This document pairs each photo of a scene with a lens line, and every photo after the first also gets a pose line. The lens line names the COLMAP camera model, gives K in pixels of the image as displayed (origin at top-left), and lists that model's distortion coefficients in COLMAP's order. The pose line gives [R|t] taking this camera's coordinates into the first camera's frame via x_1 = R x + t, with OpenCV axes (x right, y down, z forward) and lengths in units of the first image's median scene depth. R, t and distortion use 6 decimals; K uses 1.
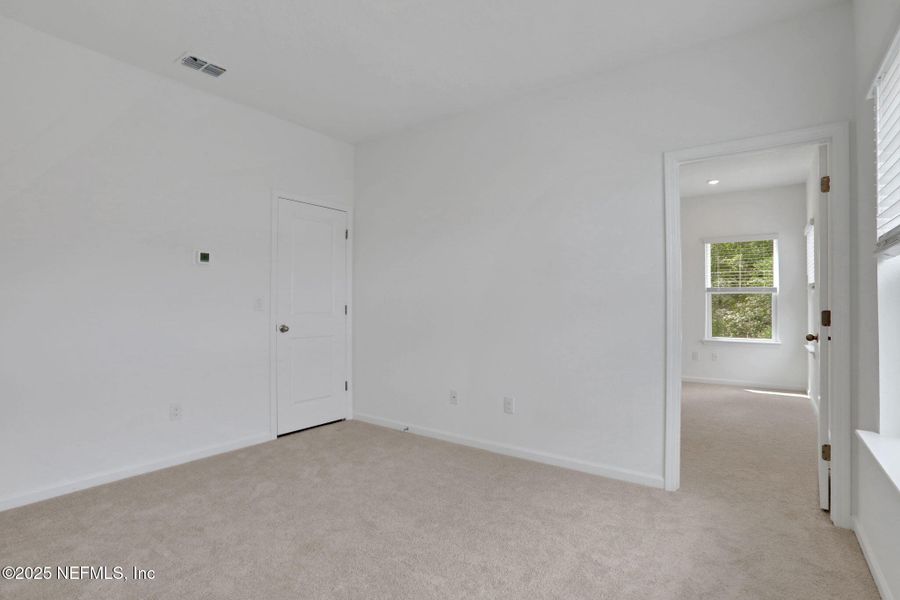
lens RADIAL K [[452.6, 0, 450.0], [0, 452.6, 300.0], [0, 0, 1]] dist [-0.021315, 0.000127]
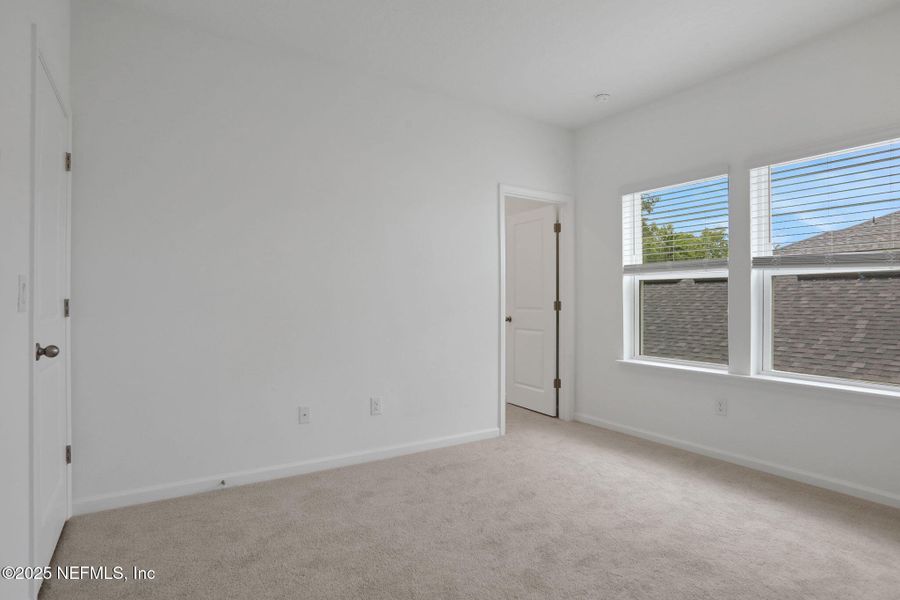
lens RADIAL K [[452.6, 0, 450.0], [0, 452.6, 300.0], [0, 0, 1]] dist [-0.021315, 0.000127]
pose [[0.386985, -0.001317, 0.922085, -0.808731], [-0.009388, 0.999942, 0.005368, 0.008507], [-0.922038, -0.010733, 0.386950, 0.607445]]
